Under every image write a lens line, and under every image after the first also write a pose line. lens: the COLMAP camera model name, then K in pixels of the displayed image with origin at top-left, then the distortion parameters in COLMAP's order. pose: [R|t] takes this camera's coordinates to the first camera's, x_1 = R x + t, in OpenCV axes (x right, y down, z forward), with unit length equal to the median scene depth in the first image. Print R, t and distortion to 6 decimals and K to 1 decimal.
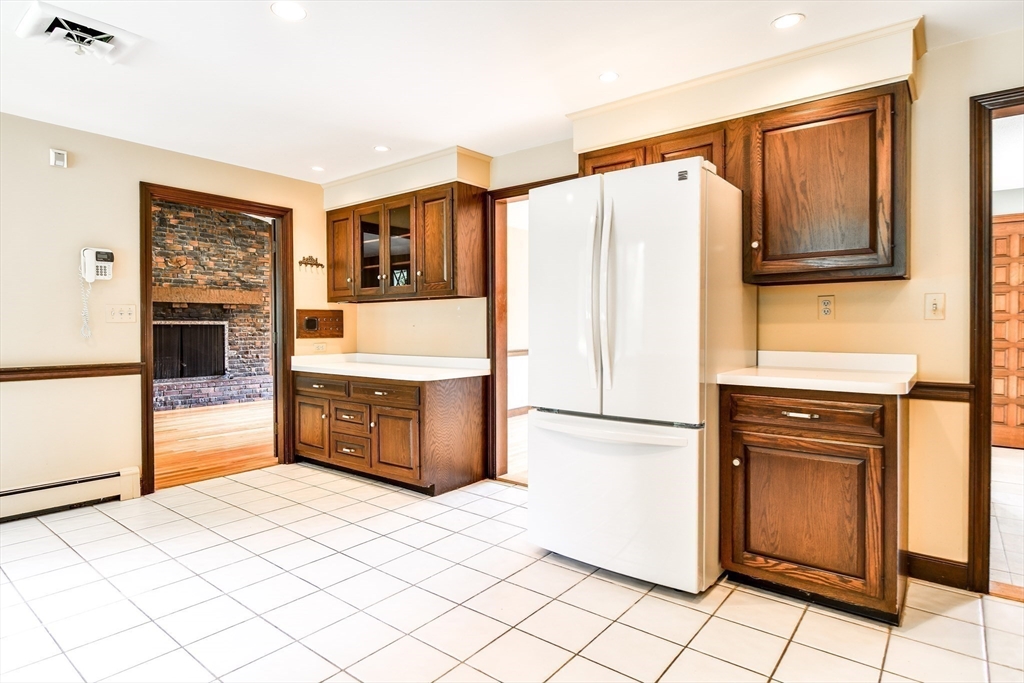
lens RADIAL K [[550.4, 0, 512.6], [0, 550.4, 334.8], [0, 0, 1]] dist [0.002391, -0.000625]
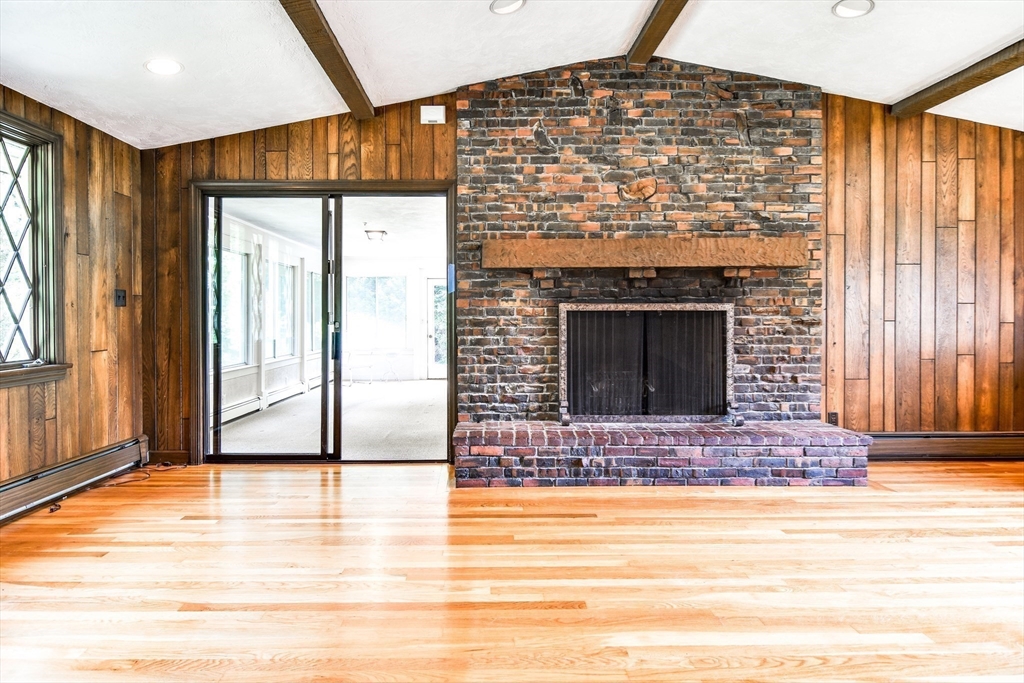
lens RADIAL K [[557.8, 0, 495.8], [0, 557.8, 321.1], [0, 0, 1]] dist [0.001911, -0.001214]
pose [[0.630792, 0.002801, -0.775947, -0.274187], [-0.009903, 0.999941, -0.004441, -0.005143], [0.775889, 0.010486, 0.630782, 0.540667]]
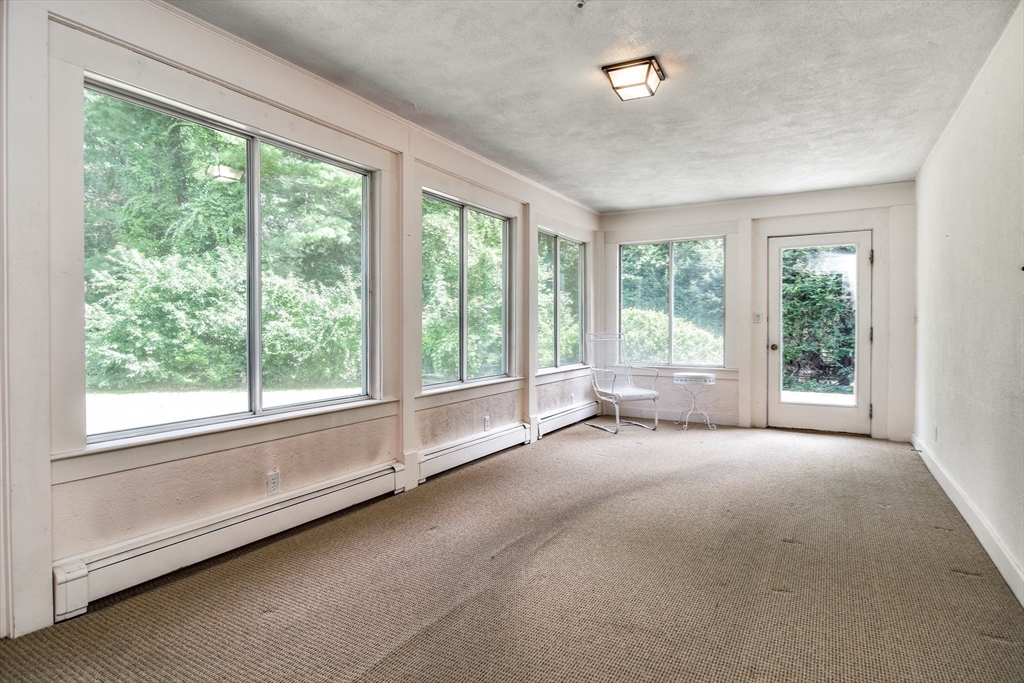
lens RADIAL K [[556.7, 0, 505.3], [0, 556.7, 328.8], [0, 0, 1]] dist [0.000283, -0.002386]
pose [[0.138310, 0.006280, -0.990369, -0.812977], [-0.014789, 0.999882, 0.004275, 0.006971], [0.990279, 0.014055, 0.138387, 0.860579]]
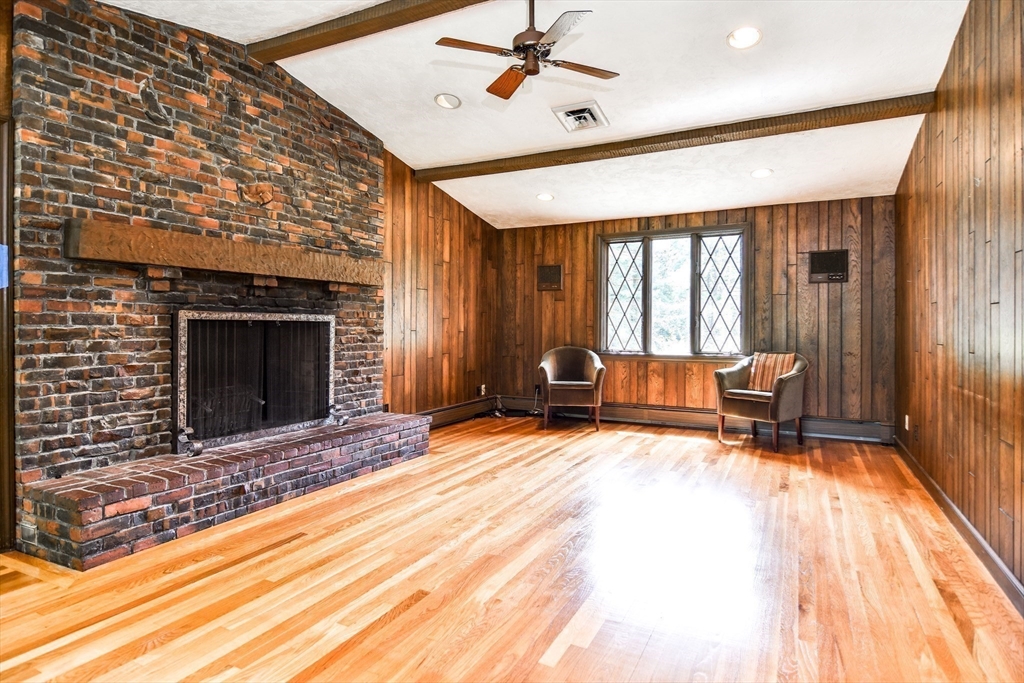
lens RADIAL K [[556.7, 0, 505.3], [0, 556.7, 328.8], [0, 0, 1]] dist [0.000283, -0.002386]
pose [[0.981498, 0.001371, 0.191469, -0.464679], [0.001137, 0.999915, -0.012987, -0.004393], [-0.191471, 0.012964, 0.981413, 0.450127]]
